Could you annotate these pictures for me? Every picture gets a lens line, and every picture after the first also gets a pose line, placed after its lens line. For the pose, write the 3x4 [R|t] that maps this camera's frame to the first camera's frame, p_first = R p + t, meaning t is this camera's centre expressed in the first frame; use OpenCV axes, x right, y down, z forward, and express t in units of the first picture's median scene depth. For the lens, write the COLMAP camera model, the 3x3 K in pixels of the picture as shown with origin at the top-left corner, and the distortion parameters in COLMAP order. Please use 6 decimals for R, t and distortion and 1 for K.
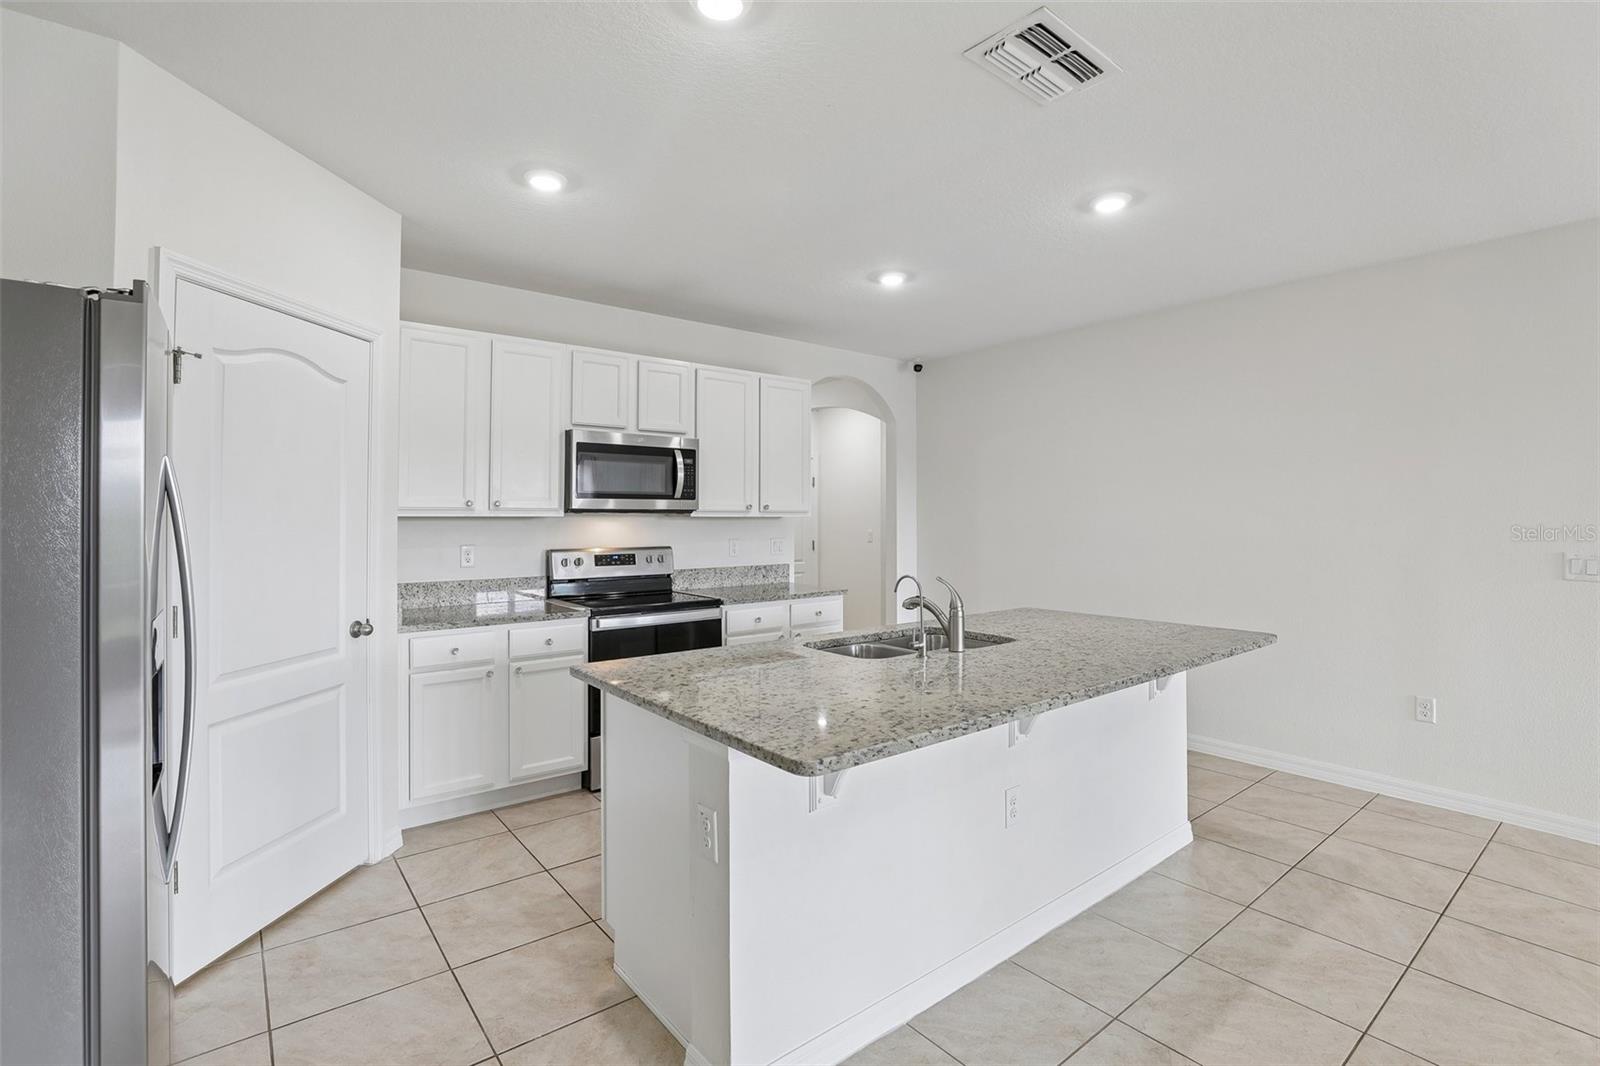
lens RADIAL K [[734.5, 0, 805.2], [0, 734.5, 507.5], [0, 0, 1]] dist [-0.032962, 0.006820]
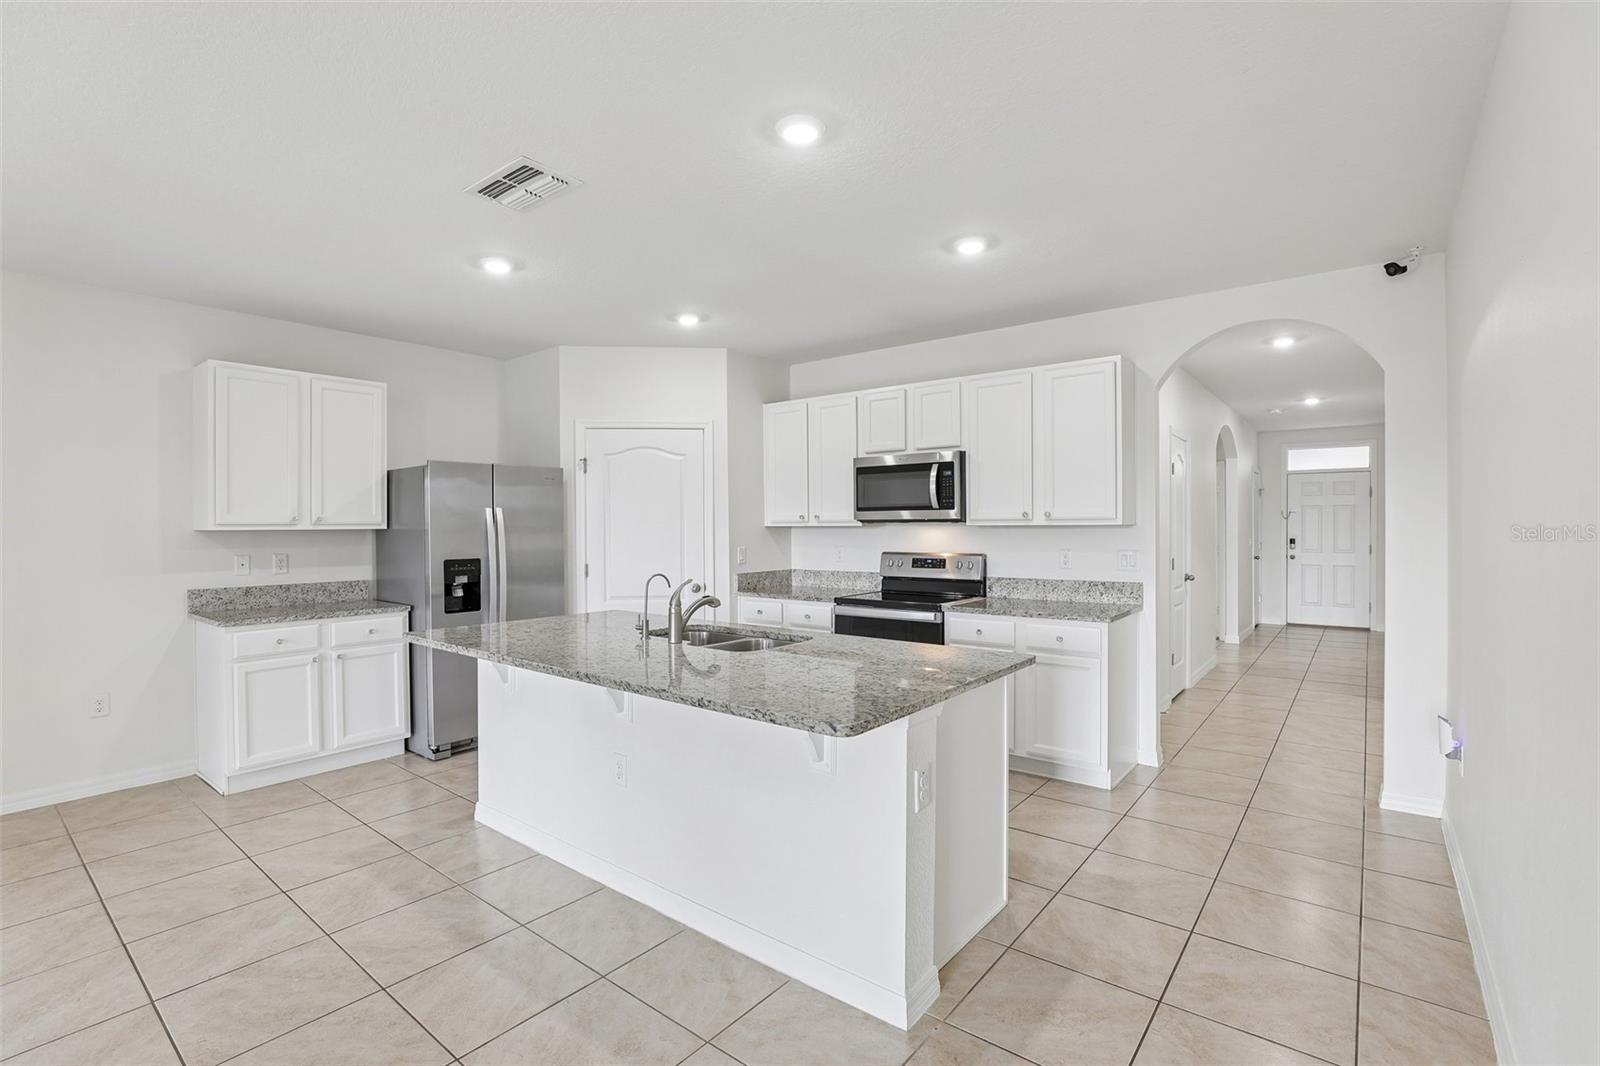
lens RADIAL K [[734.5, 0, 807.4], [0, 734.5, 529.8], [0, 0, 1]] dist [-0.032962, 0.006820]
pose [[0.224229, 0.003939, -0.974528, 0.851171], [0.017231, 0.999819, 0.008006, 0.006983], [0.974384, -0.018588, 0.224121, 0.582153]]
